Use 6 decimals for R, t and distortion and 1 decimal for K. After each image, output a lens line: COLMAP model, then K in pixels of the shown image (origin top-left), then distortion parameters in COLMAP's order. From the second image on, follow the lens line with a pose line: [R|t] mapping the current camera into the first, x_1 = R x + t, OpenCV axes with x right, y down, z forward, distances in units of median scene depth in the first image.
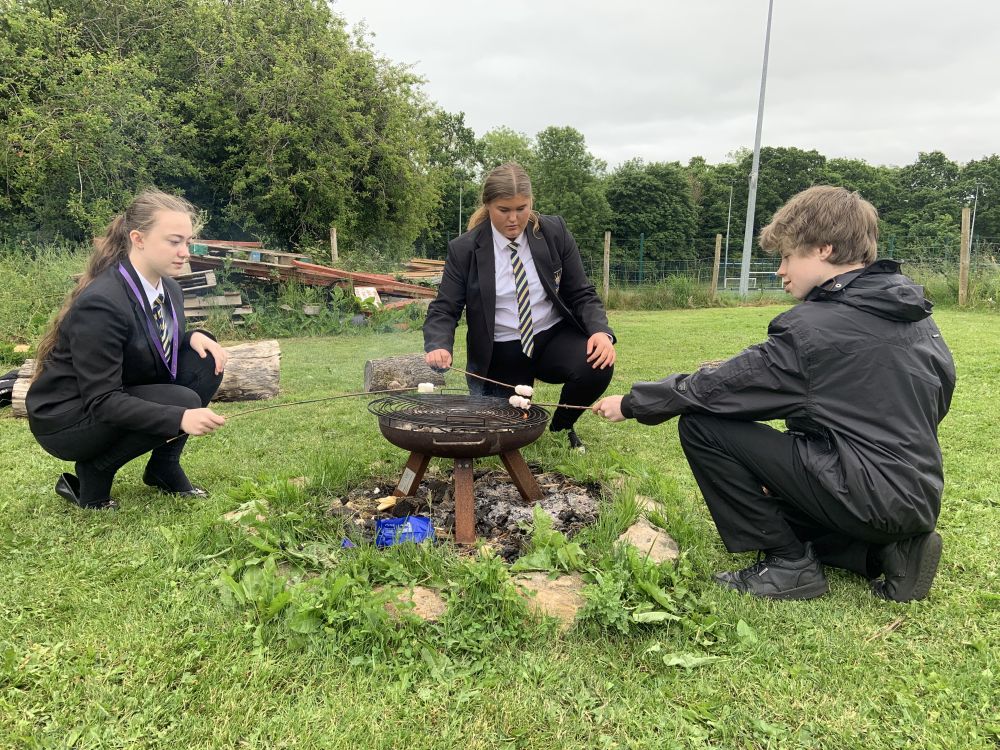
lens RADIAL K [[748.5, 0, 496.6], [0, 748.5, 377.2], [0, 0, 1]] dist [0.096698, -0.084739]
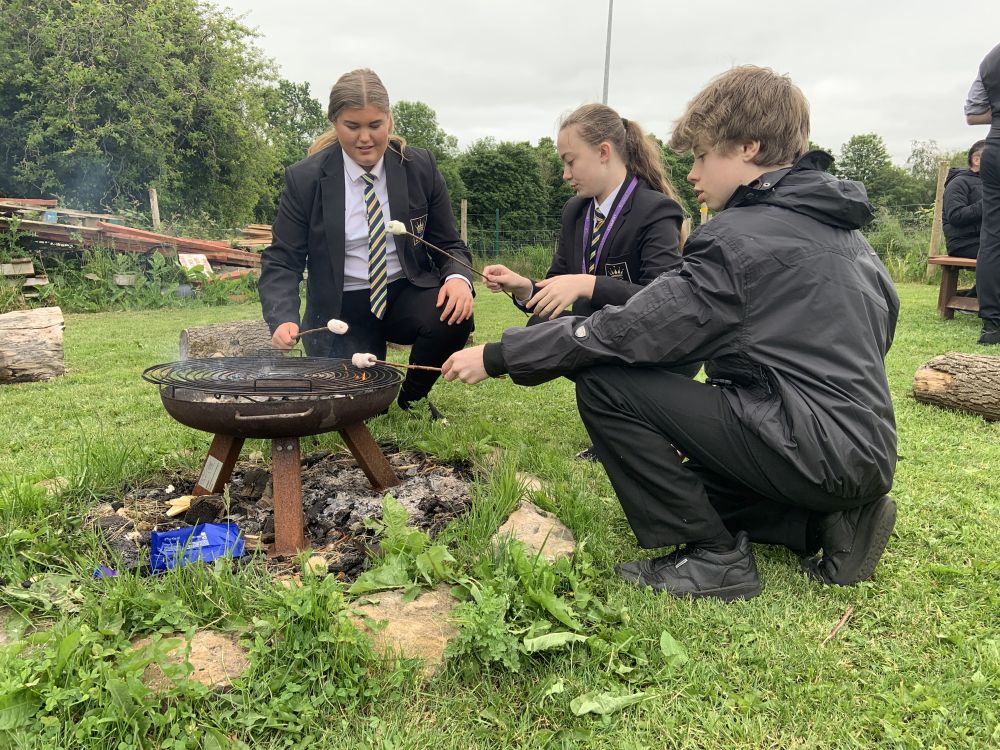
lens RADIAL K [[748.5, 0, 500.6], [0, 748.5, 371.2], [0, 0, 1]] dist [0.096698, -0.084739]
pose [[0.981409, -0.034771, 0.188752, 0.025672], [0.031121, 0.999268, 0.022265, 0.033868], [-0.189387, -0.015977, 0.981772, 0.240825]]
